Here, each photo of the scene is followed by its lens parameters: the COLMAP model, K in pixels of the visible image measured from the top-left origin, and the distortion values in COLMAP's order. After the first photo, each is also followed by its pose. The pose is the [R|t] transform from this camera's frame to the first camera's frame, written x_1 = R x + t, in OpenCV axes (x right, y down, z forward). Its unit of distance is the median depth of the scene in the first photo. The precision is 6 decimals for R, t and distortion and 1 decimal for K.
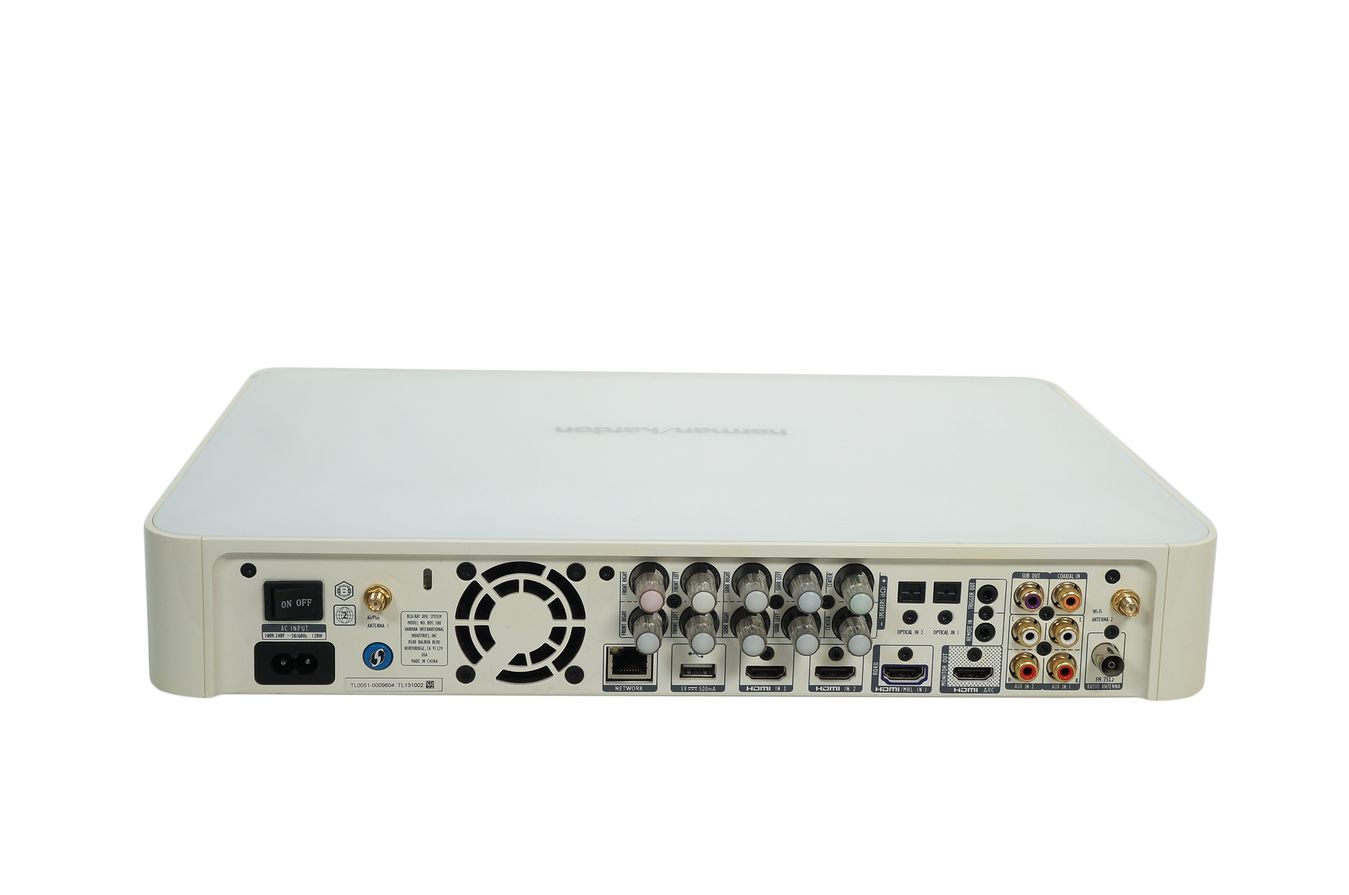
lens RADIAL K [[1976.3, 0, 674.5], [0, 1976.3, 447.5], [0, 0, 1]] dist [0.011373, 0.047850]
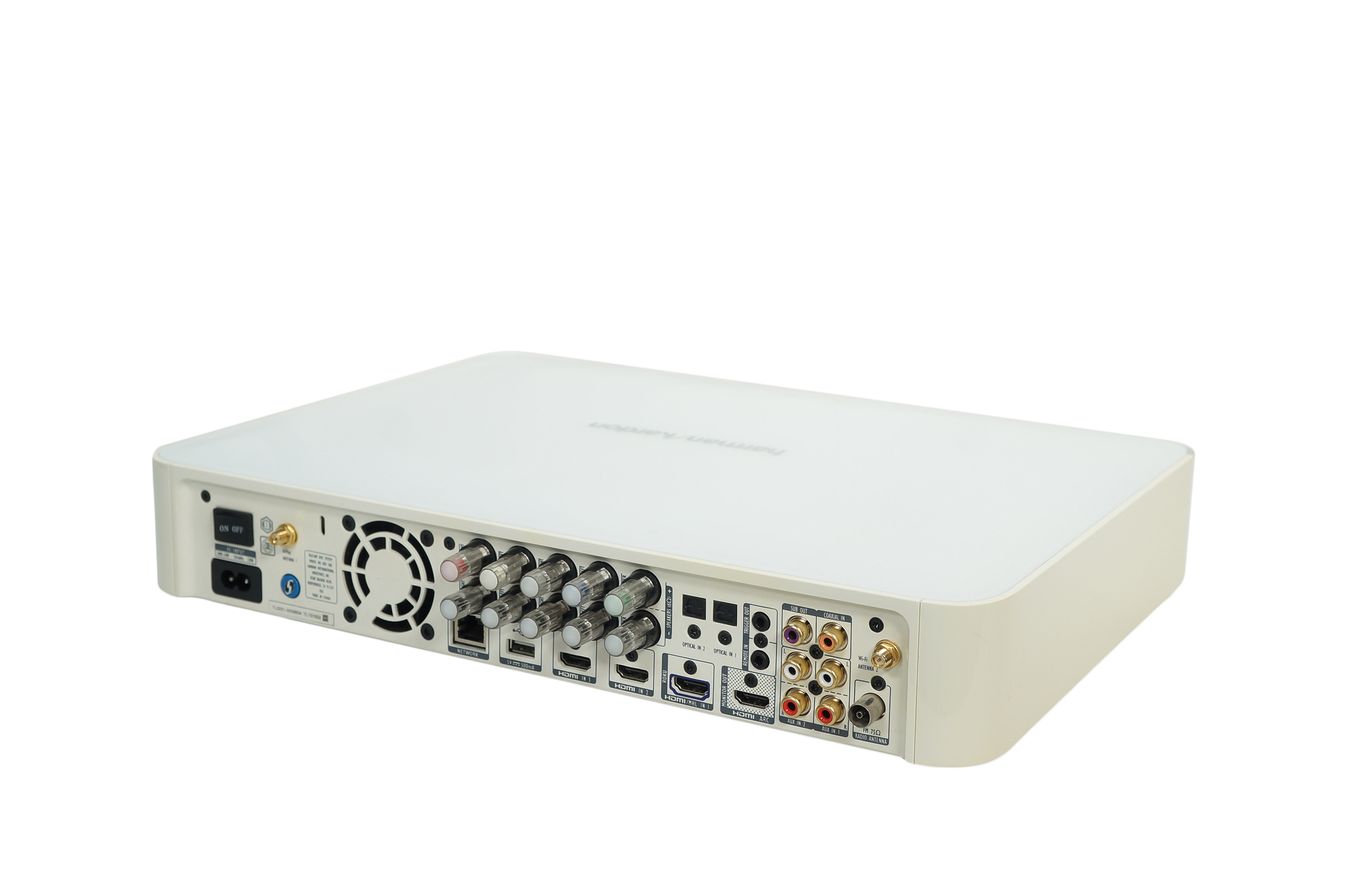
lens RADIAL K [[1976.3, 0, 674.5], [0, 1976.3, 447.5], [0, 0, 1]] dist [0.011373, 0.047850]
pose [[0.834220, 0.114613, -0.539390, 0.661095], [-0.150051, 0.988433, -0.022040, 0.015210], [0.530624, 0.099322, 0.841768, 0.117509]]
